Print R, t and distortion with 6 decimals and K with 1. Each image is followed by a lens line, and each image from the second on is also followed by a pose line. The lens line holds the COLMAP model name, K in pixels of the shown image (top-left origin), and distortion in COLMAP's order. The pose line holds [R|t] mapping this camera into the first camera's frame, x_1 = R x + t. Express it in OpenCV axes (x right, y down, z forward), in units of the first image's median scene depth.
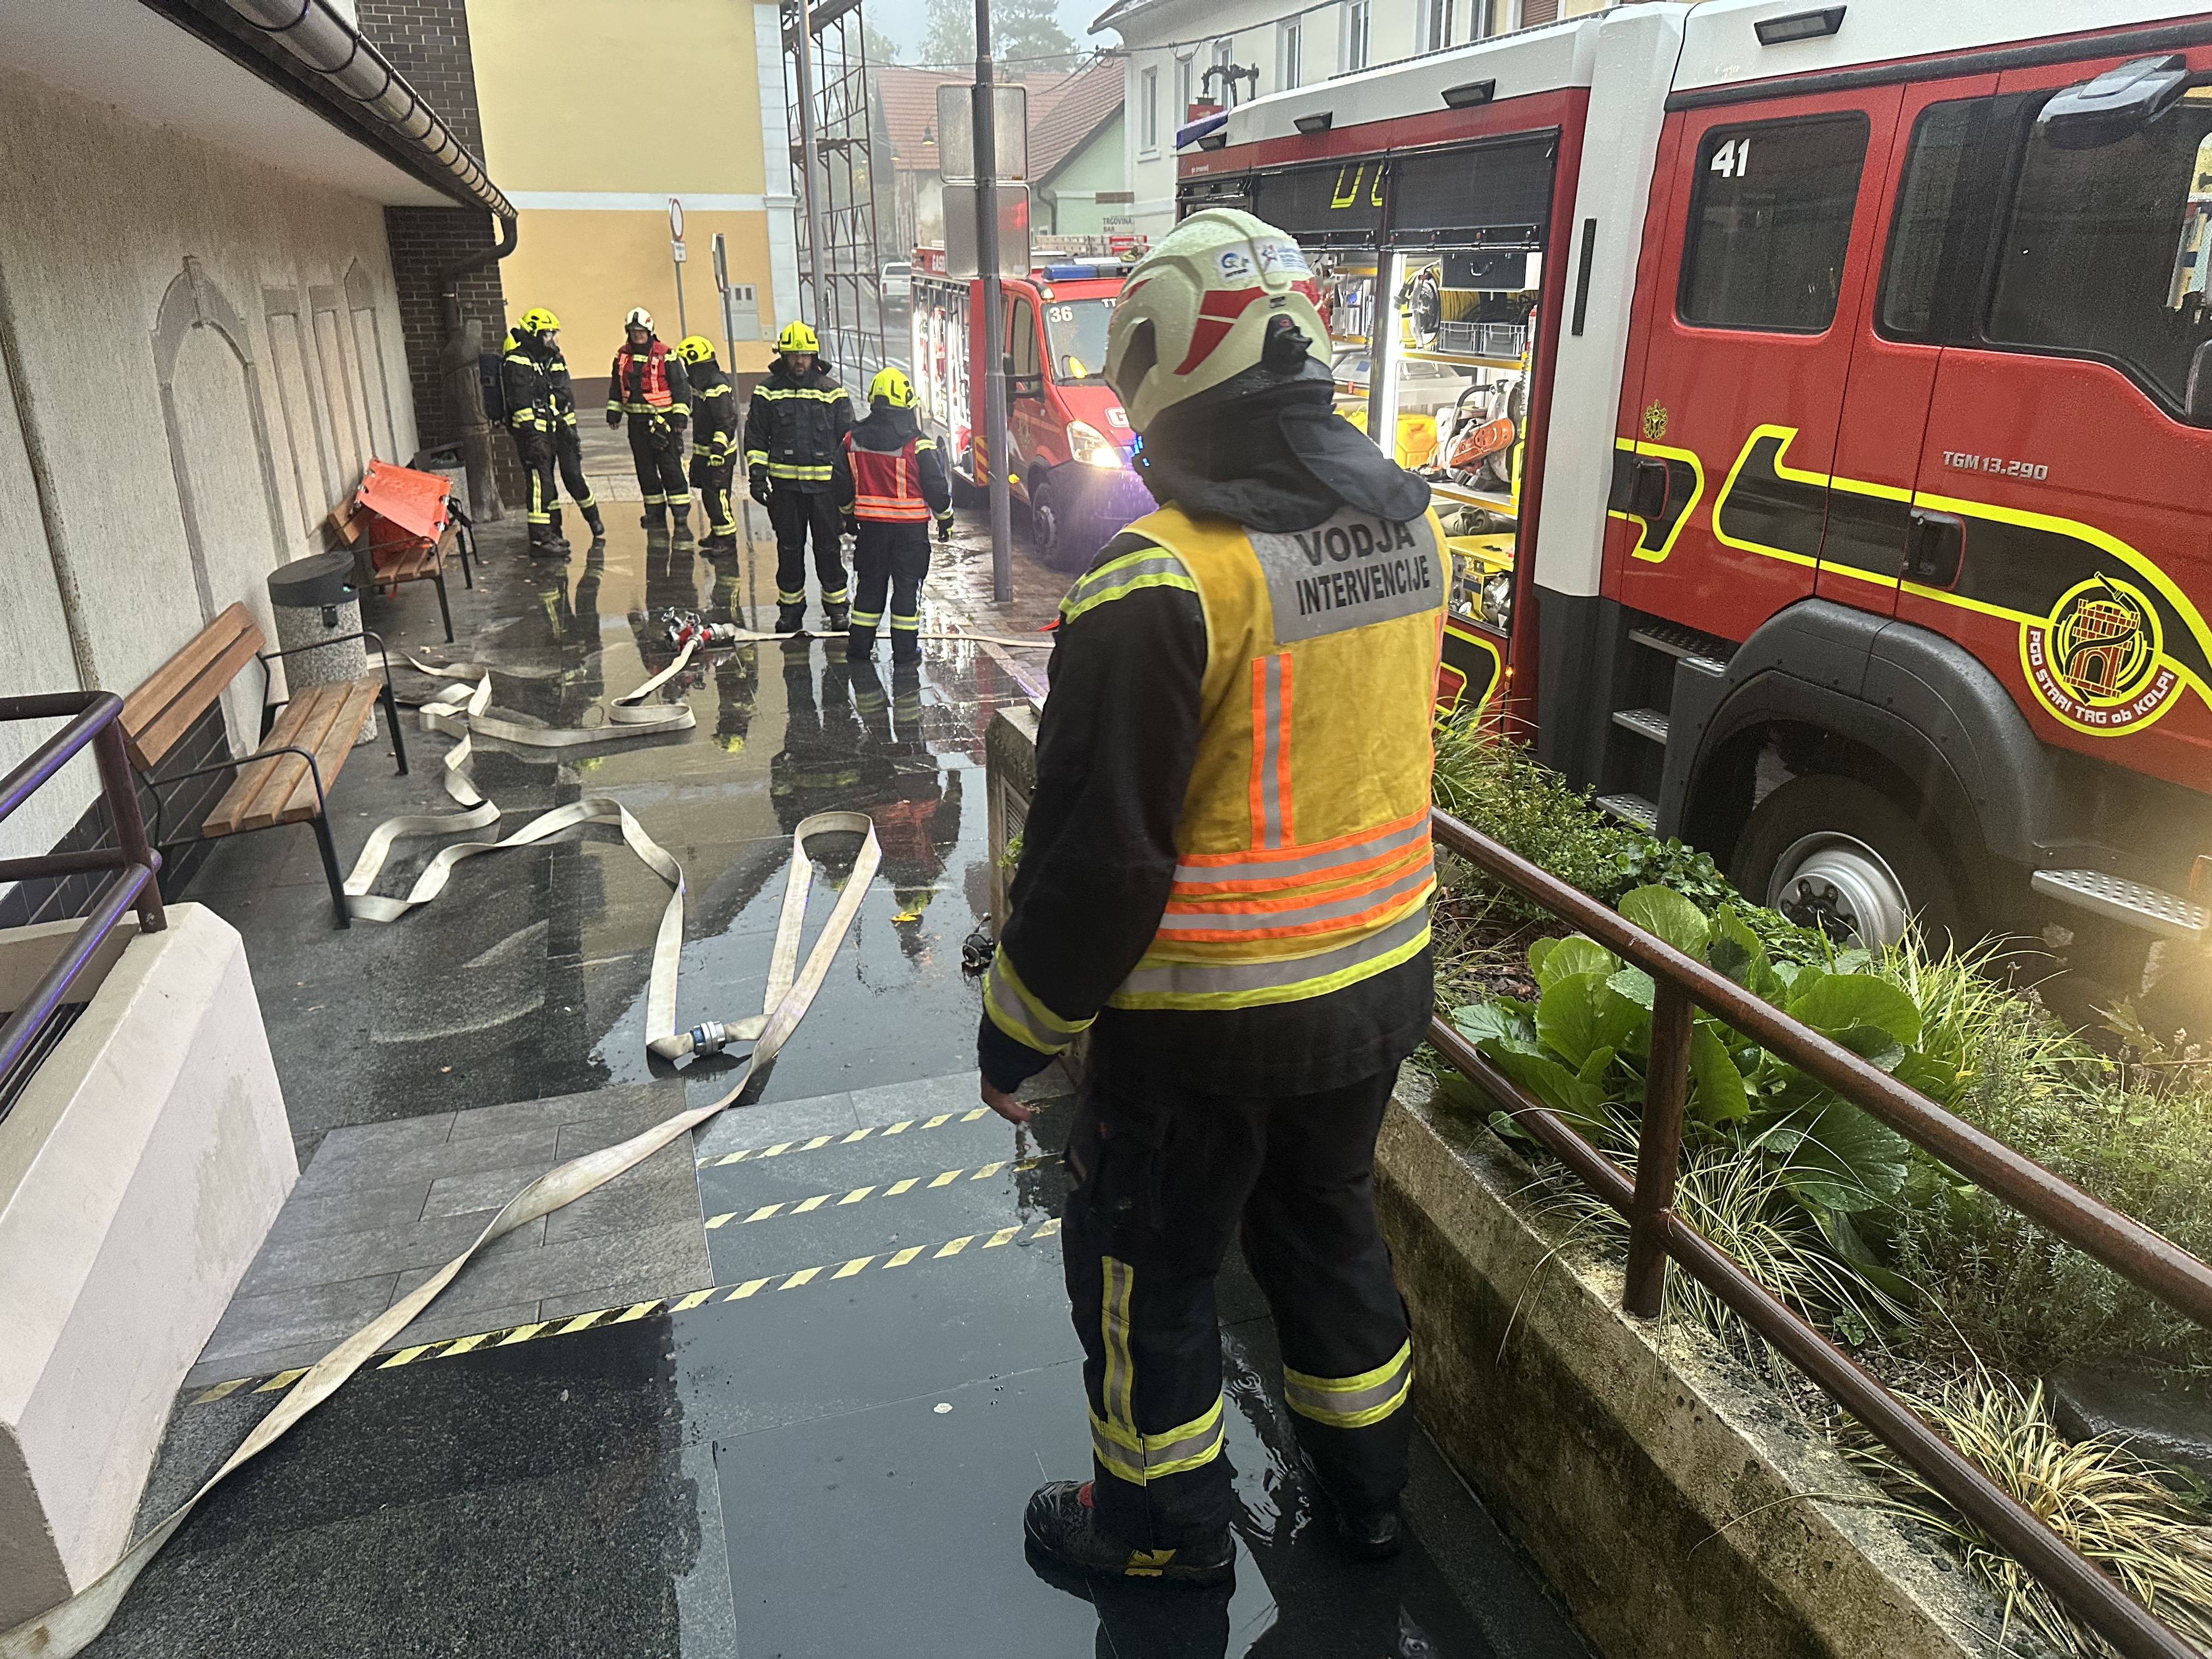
lens RADIAL K [[1542.5, 0, 1106.0], [0, 1542.5, 829.5], [0, 0, 1]] dist [-0.002617, -0.017649]
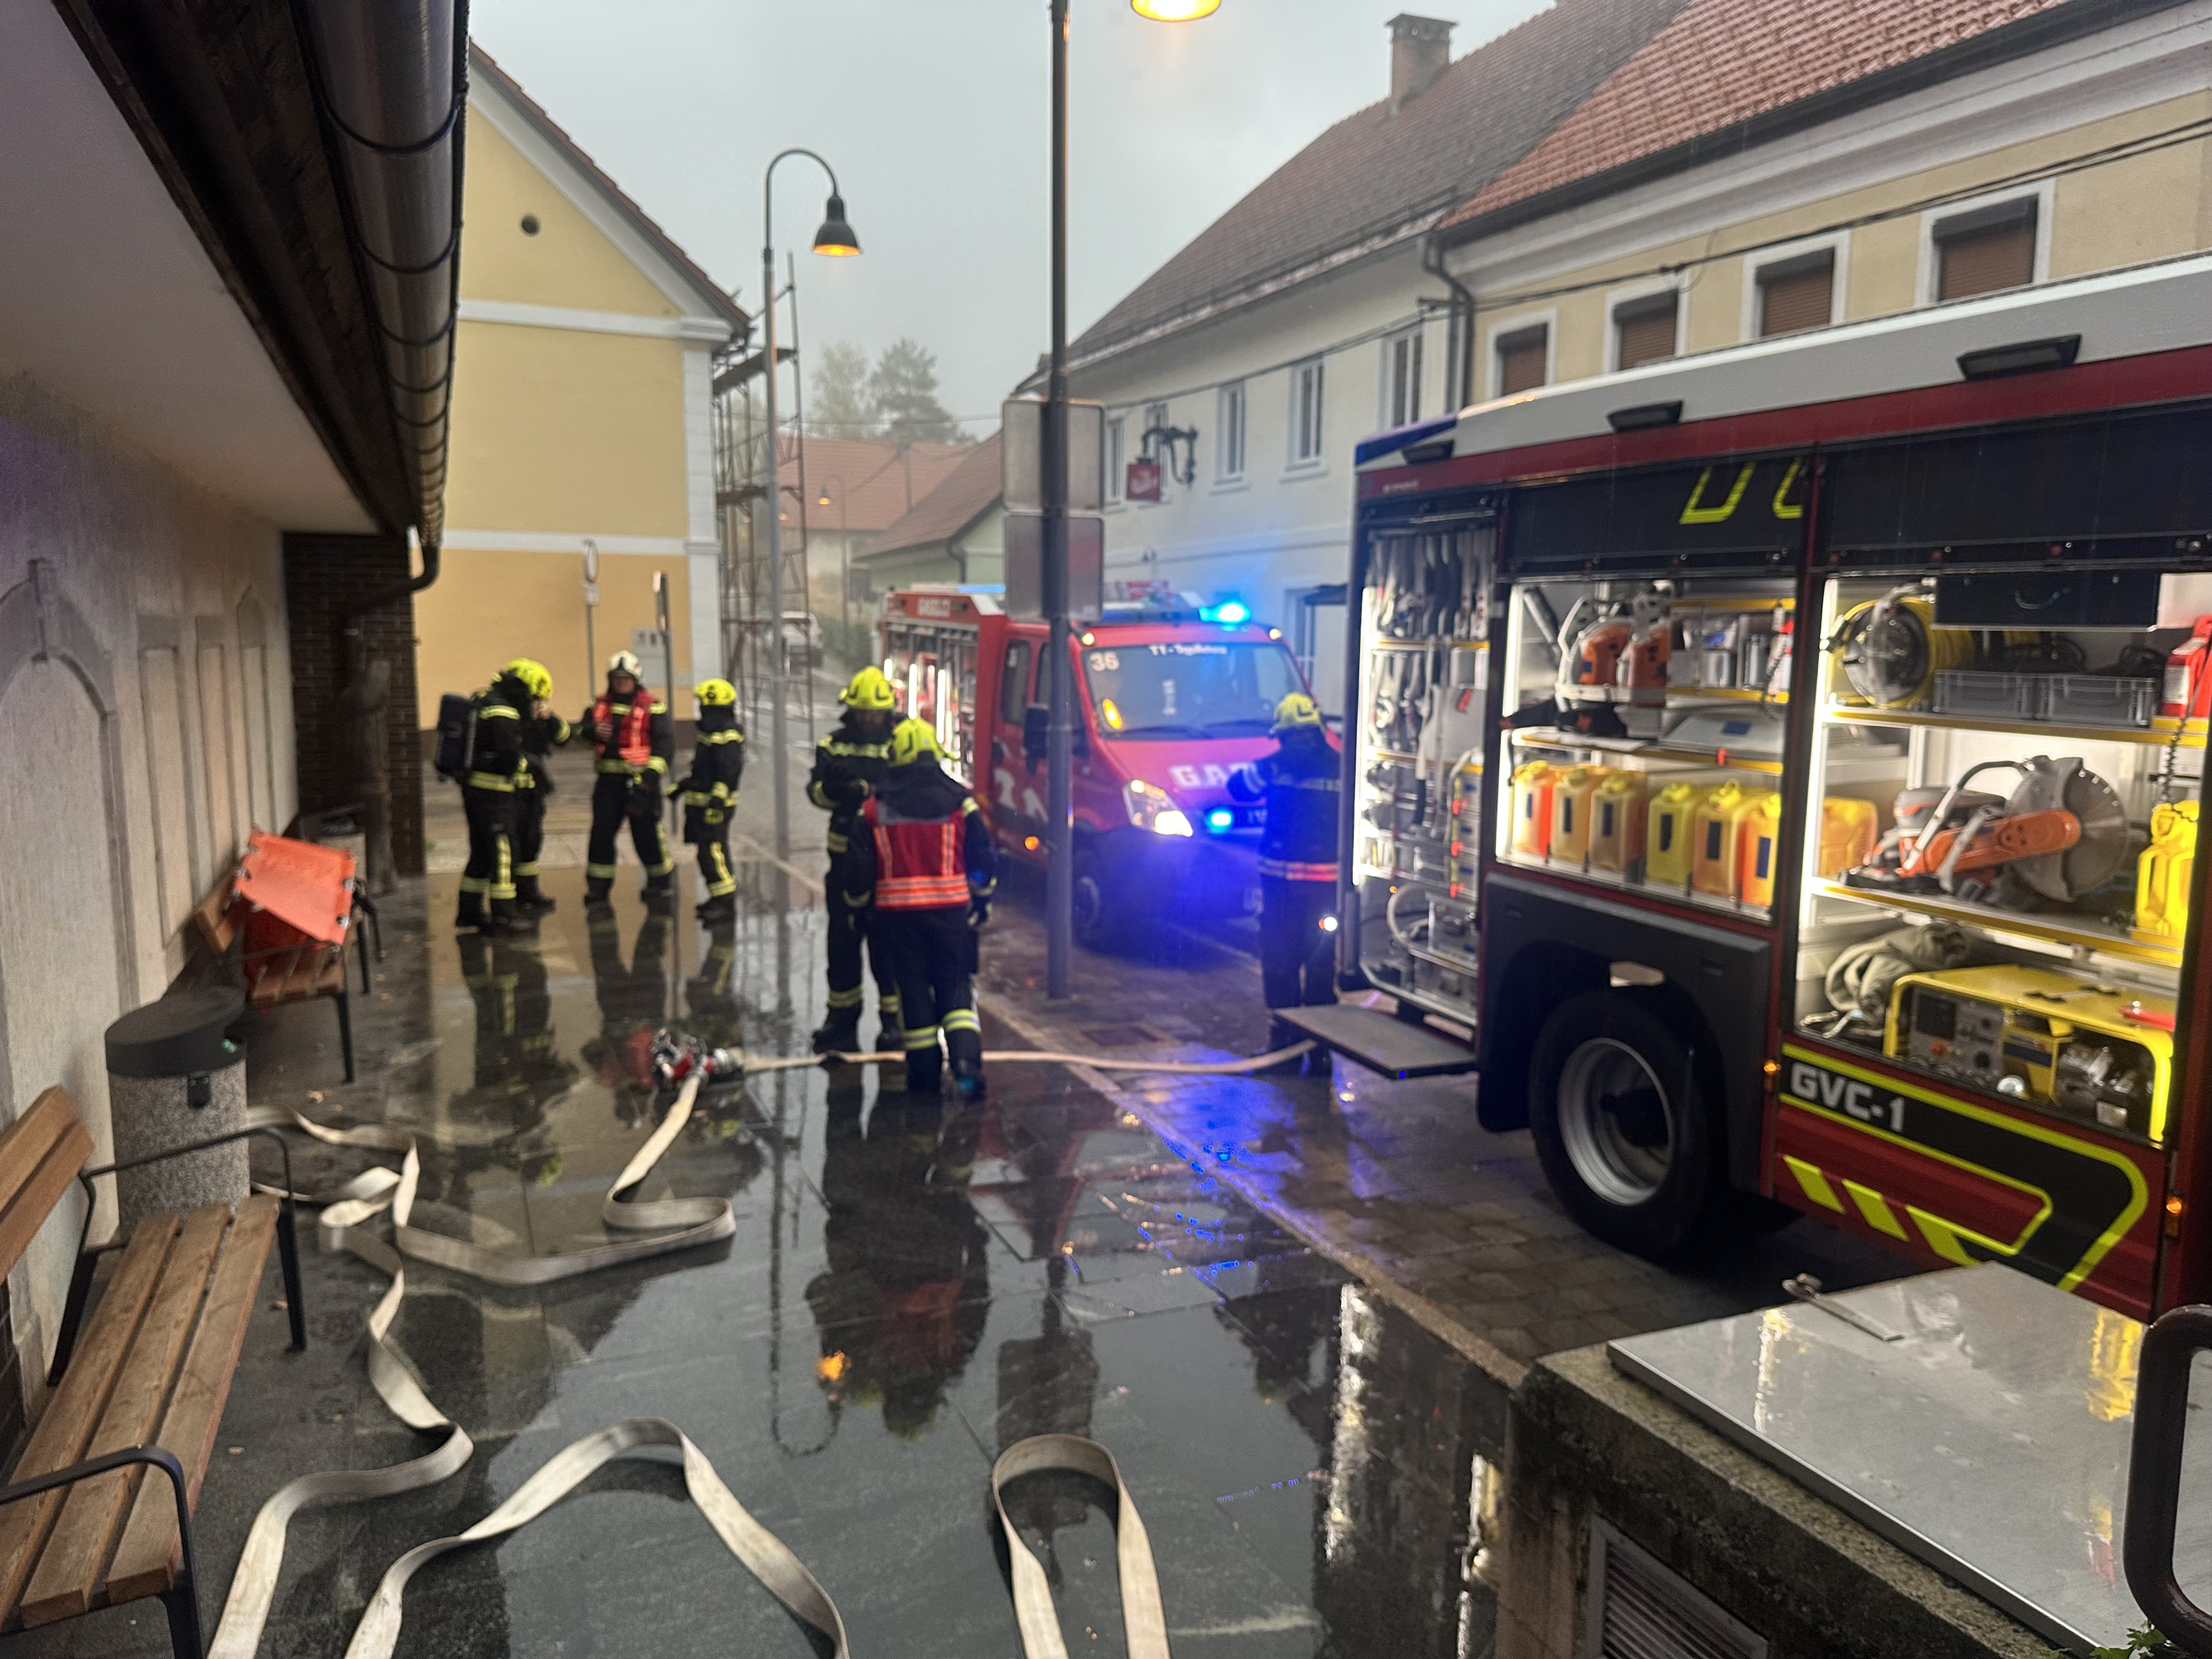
lens RADIAL K [[1550.2, 0, 1087.3], [0, 1550.2, 843.3], [0, 0, 1]] dist [0.094866, -0.160296]
pose [[0.997051, 0.000570, 0.076738, -0.171086], [0.015443, 0.978024, -0.207921, -0.091399], [-0.075170, 0.208493, 0.975131, 0.287236]]
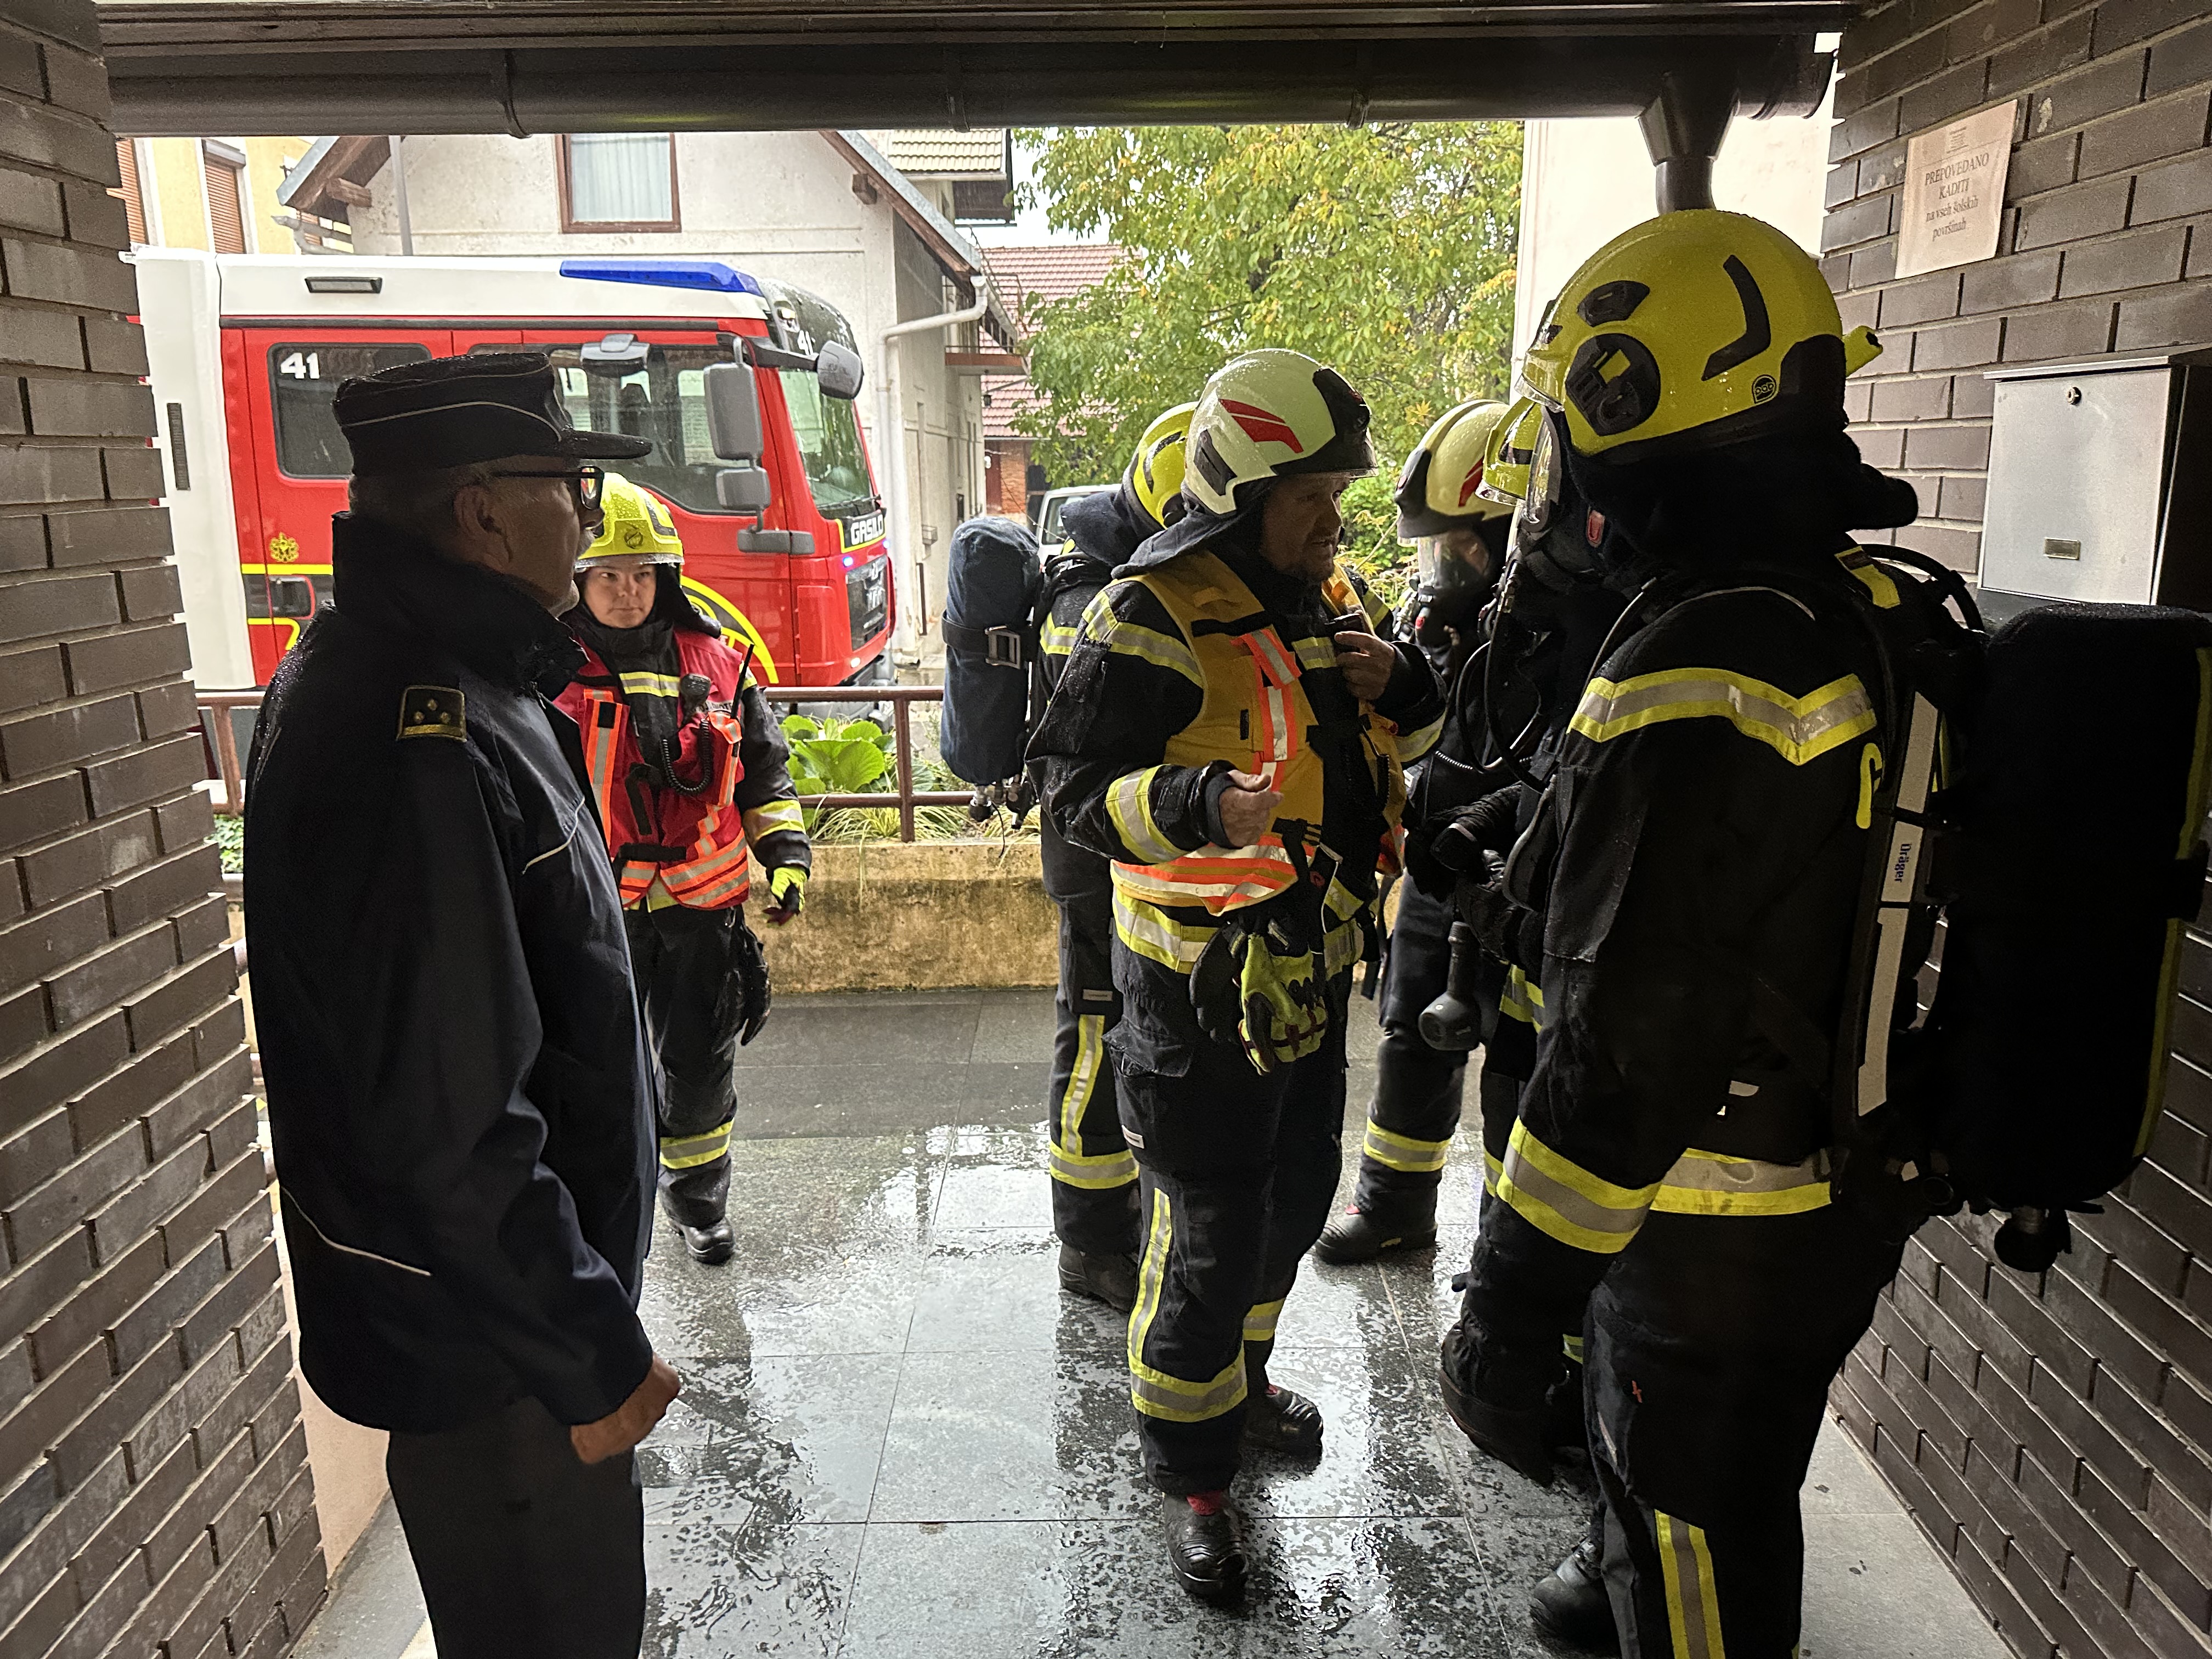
lens RADIAL K [[1559.6, 0, 1106.0], [0, 1559.6, 829.5], [0, 0, 1]] dist [0.004318, -0.029669]
pose [[0.311012, -0.230450, 0.922044, -0.477532], [0.327706, 0.936664, 0.123567, 0.022655], [-0.892121, 0.263728, 0.366834, -0.055581]]
